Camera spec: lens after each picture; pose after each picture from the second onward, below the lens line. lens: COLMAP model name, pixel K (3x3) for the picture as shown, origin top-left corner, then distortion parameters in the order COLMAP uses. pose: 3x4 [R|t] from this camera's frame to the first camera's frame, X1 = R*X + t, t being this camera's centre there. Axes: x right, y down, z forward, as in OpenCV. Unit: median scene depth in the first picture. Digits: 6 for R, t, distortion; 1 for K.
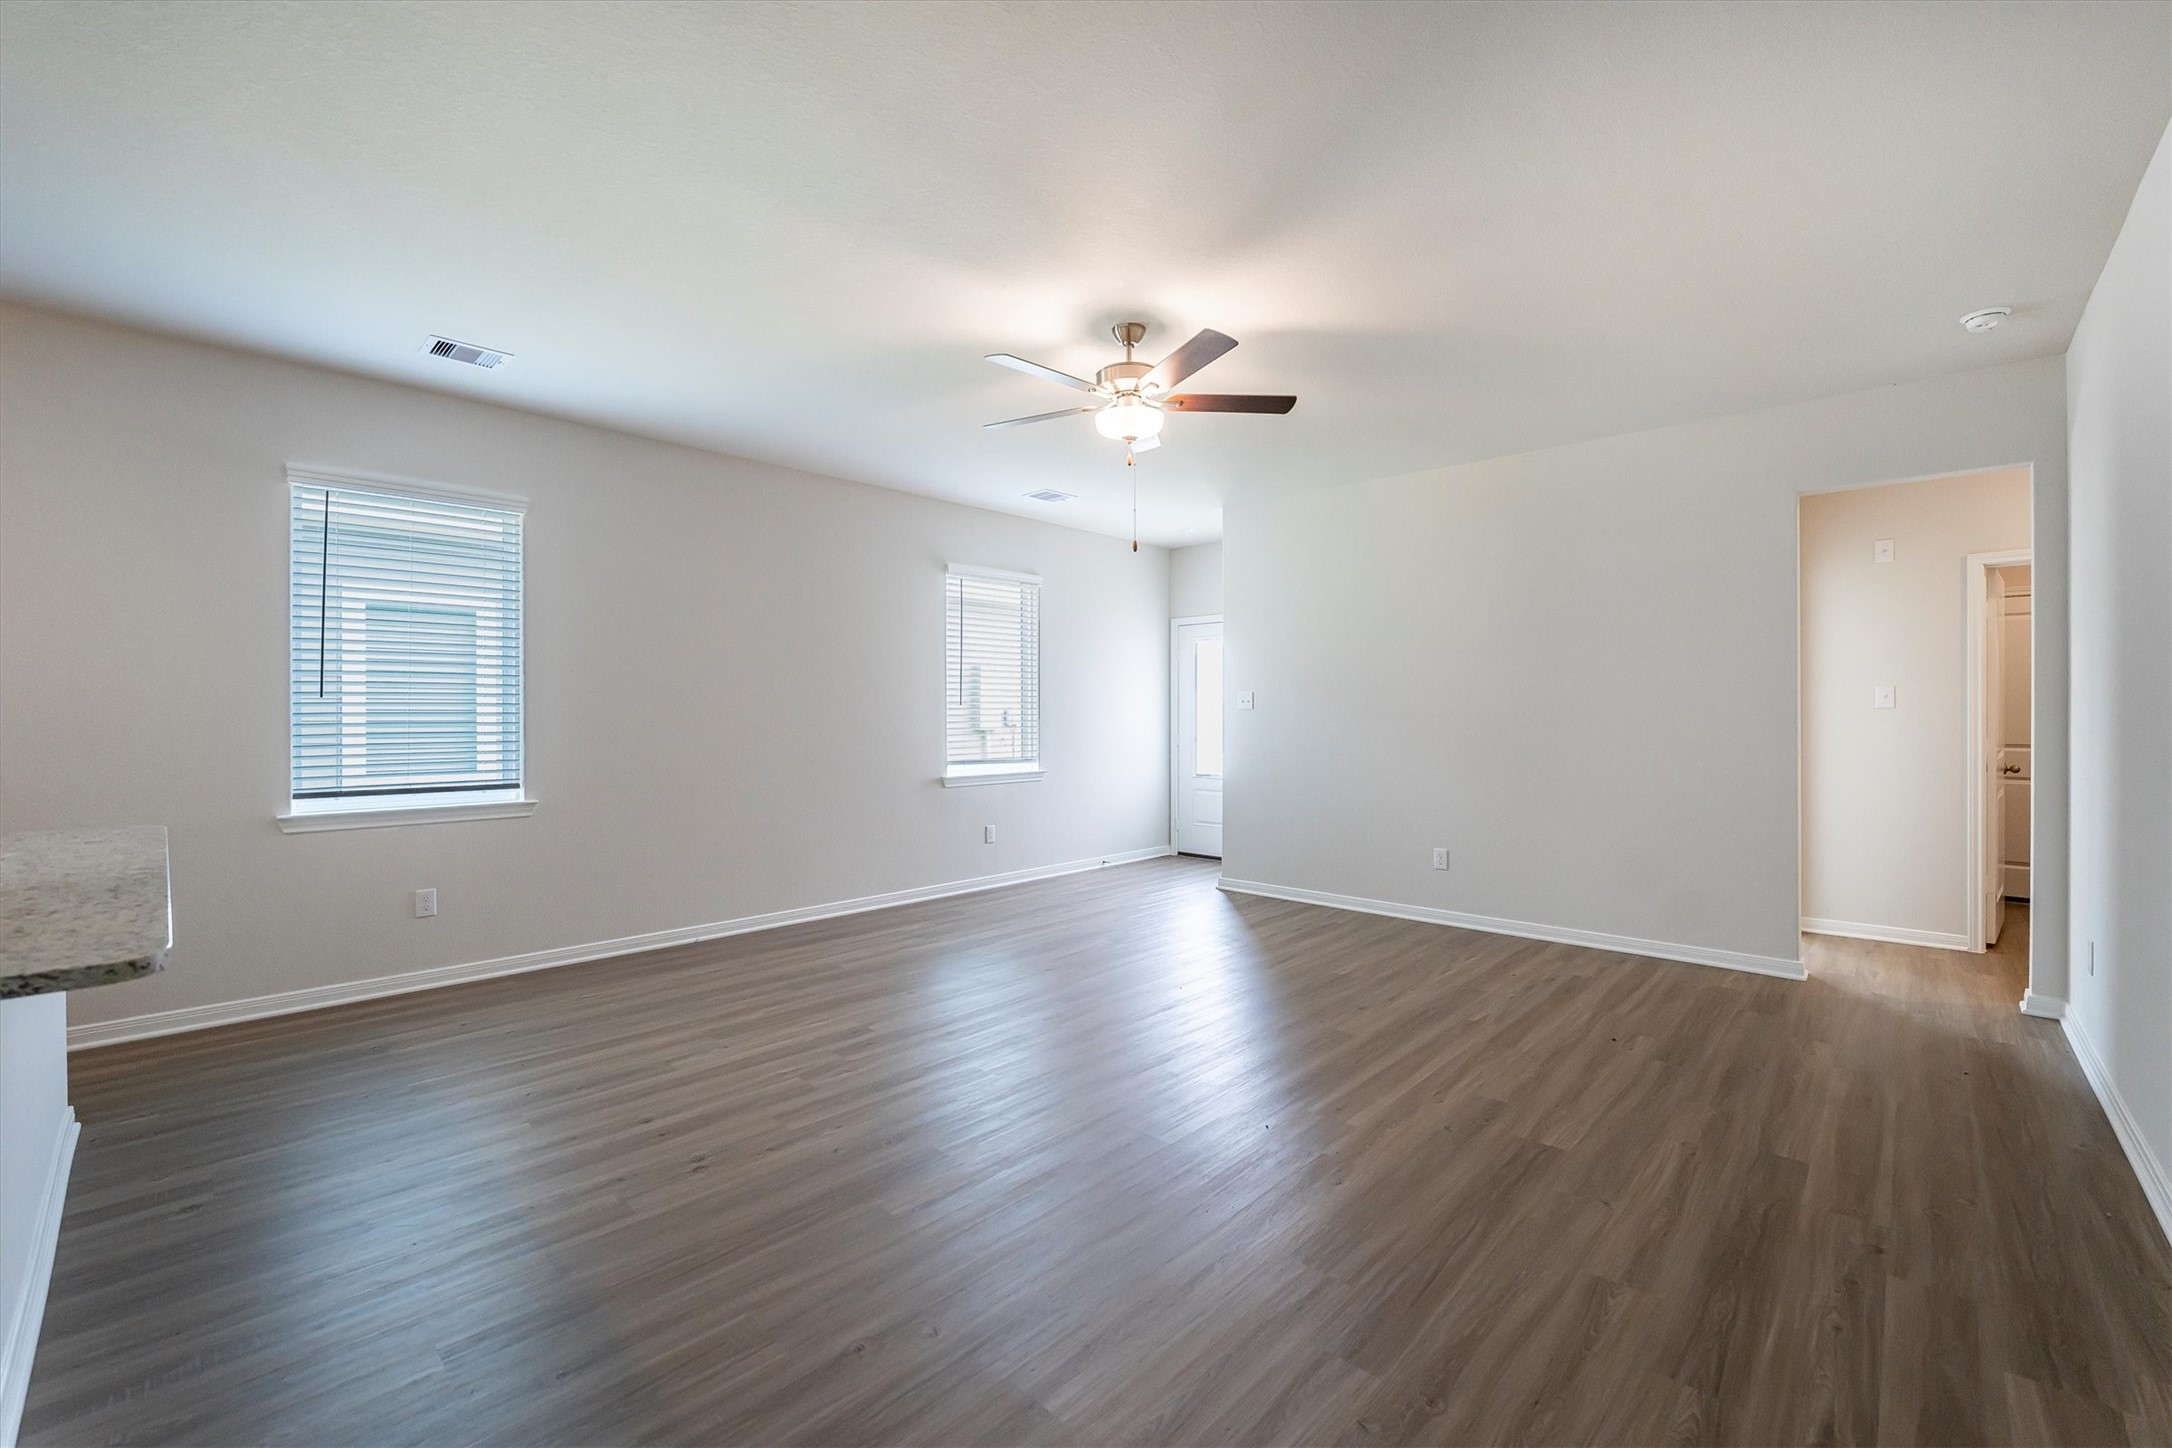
lens RADIAL K [[909.2, 0, 1052.1], [0, 909.2, 715.9], [0, 0, 1]] dist [-0.028930, 0.000080]
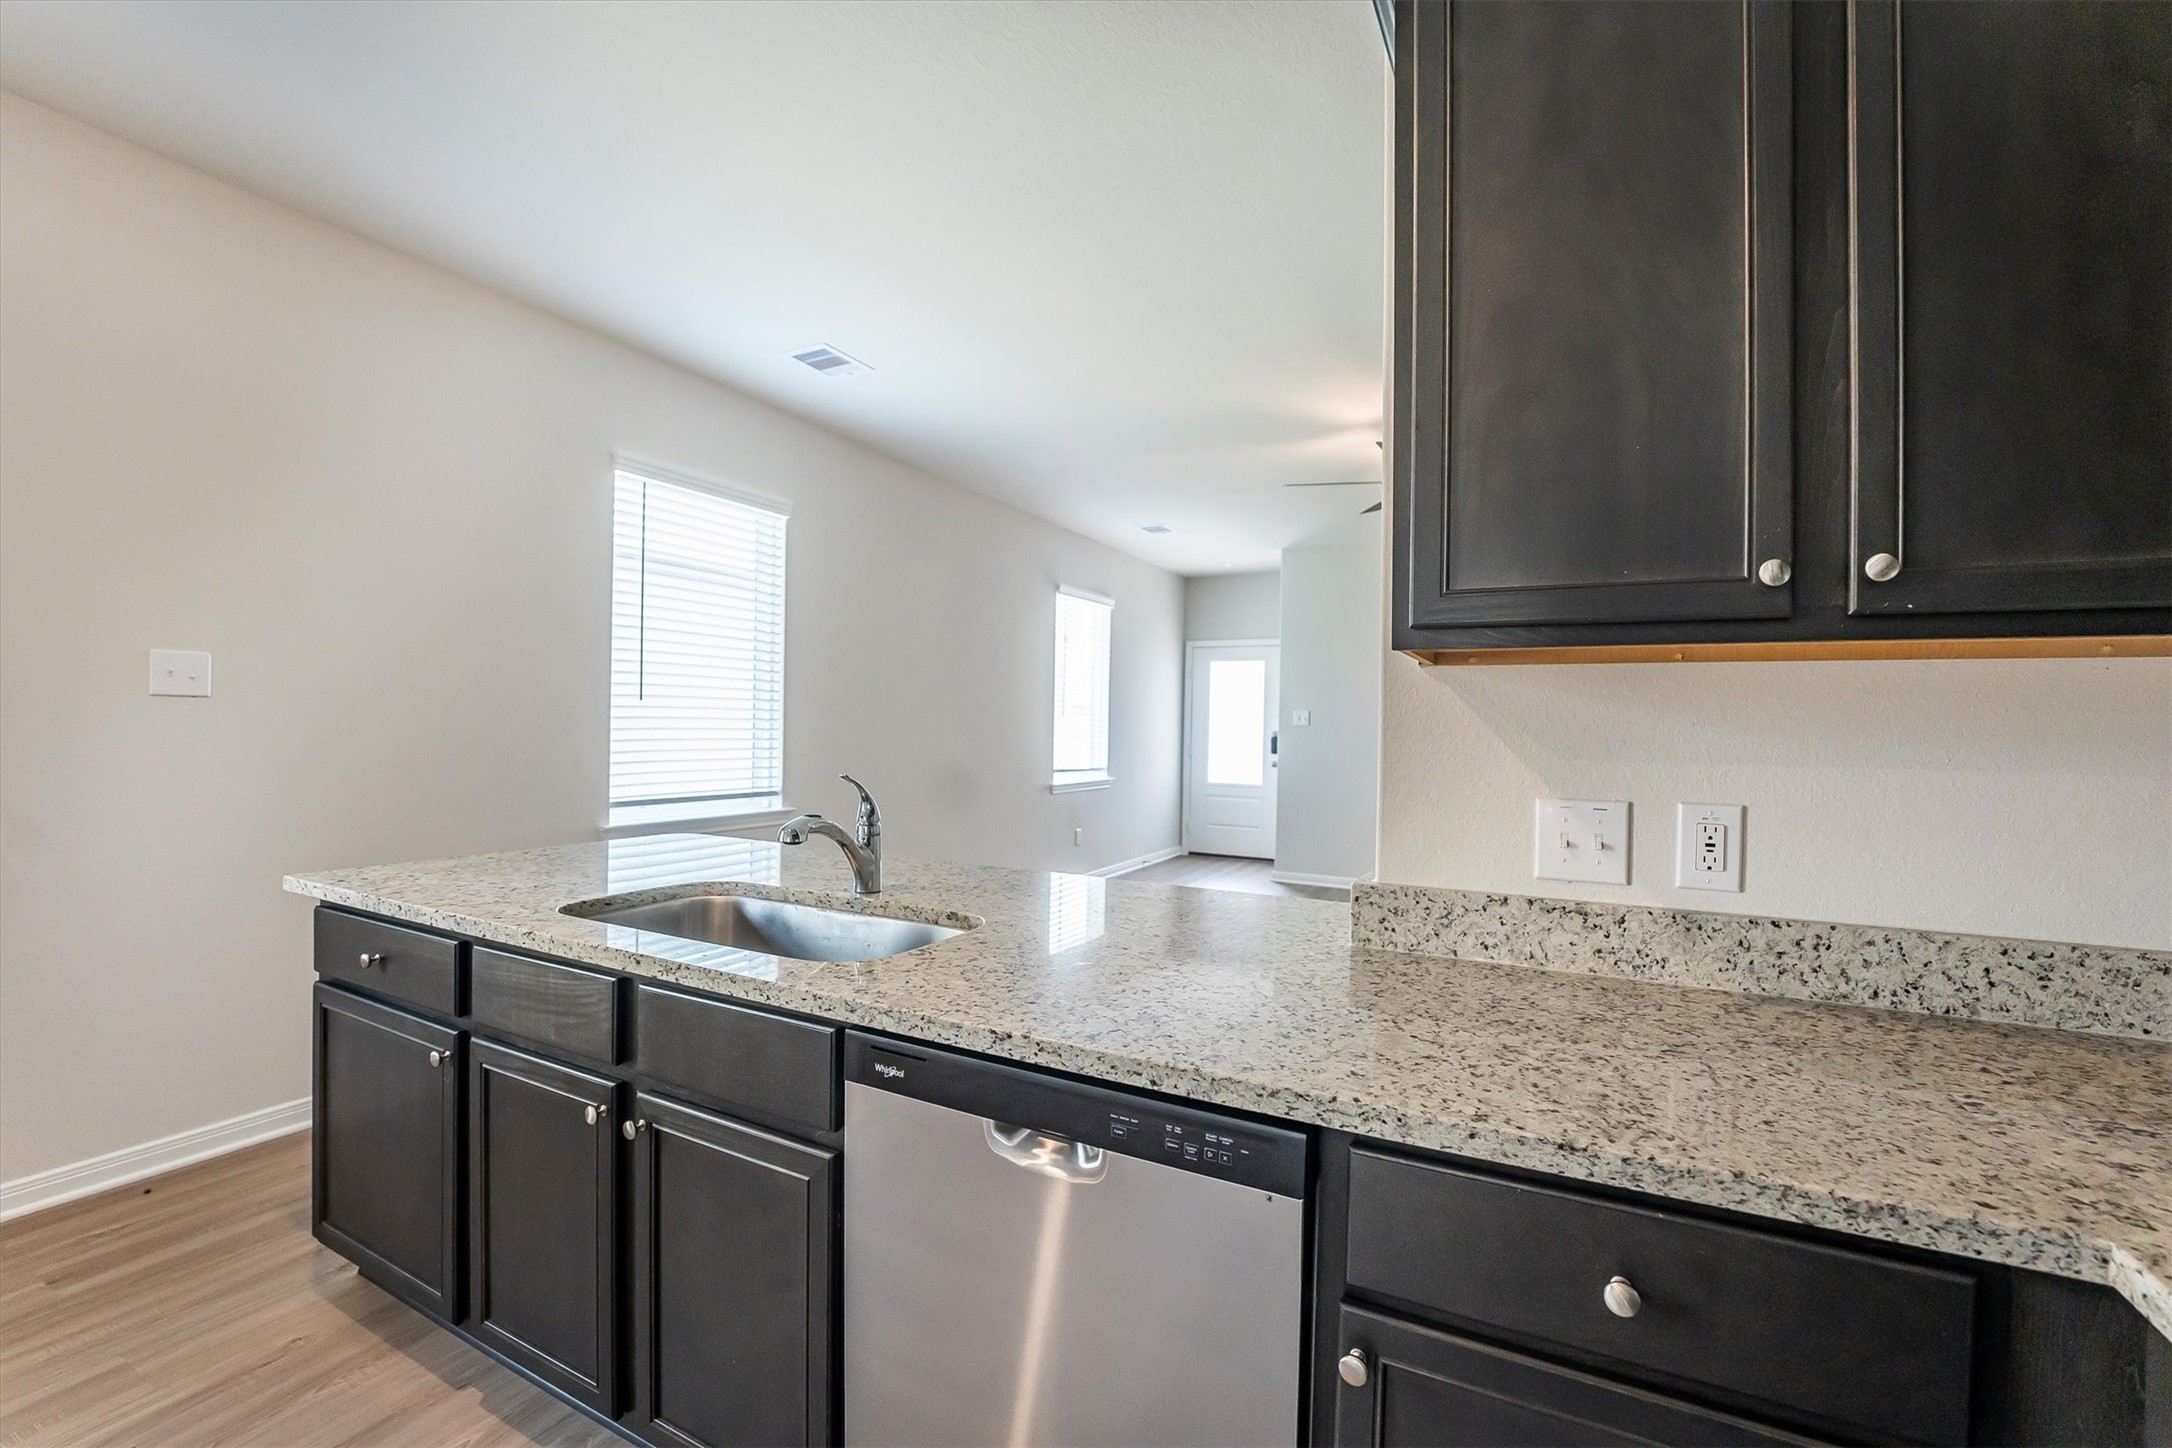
lens RADIAL K [[910.3, 0, 1097.4], [0, 910.3, 728.0], [0, 0, 1]] dist [-0.028208, 0.000295]
pose [[0.955244, 0.015339, 0.295422, -0.551061], [-0.015820, 0.999875, -0.000764, 0.001409], [-0.295397, -0.003943, 0.955366, -0.051877]]
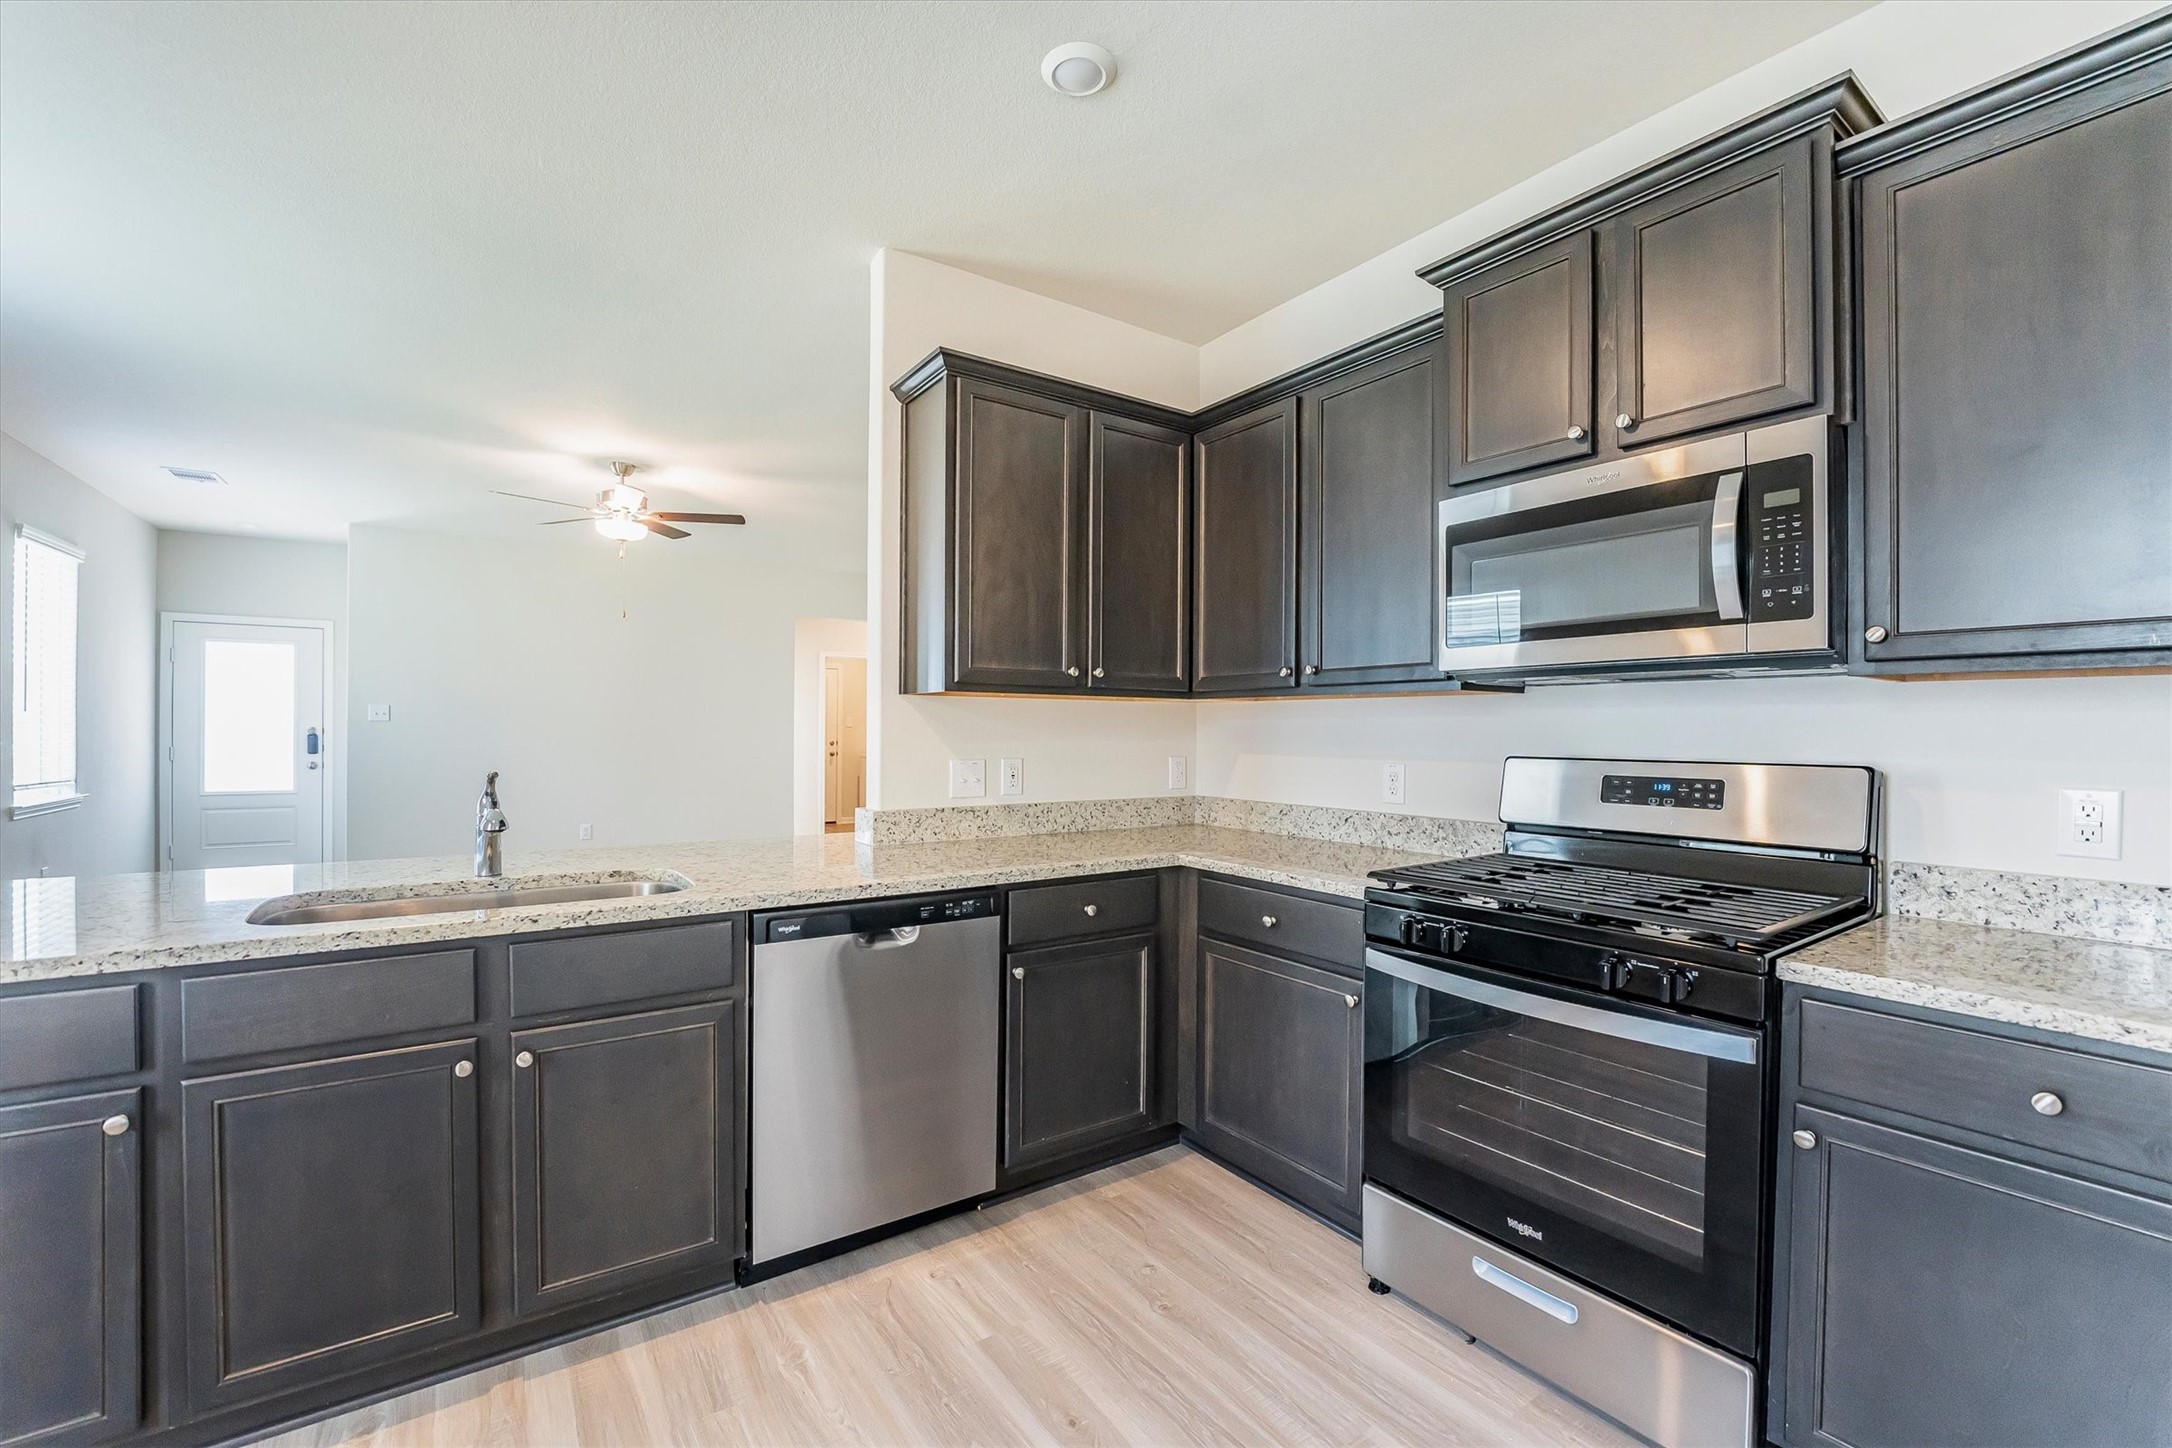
lens RADIAL K [[893.8, 0, 1082.8], [0, 893.8, 733.6], [0, 0, 1]] dist [-0.028423, 0.008099]
pose [[0.190373, -0.004121, 0.981703, -0.943876], [-0.003029, 0.999984, 0.004786, 0.000278], [-0.981707, -0.003885, 0.190358, -0.014205]]
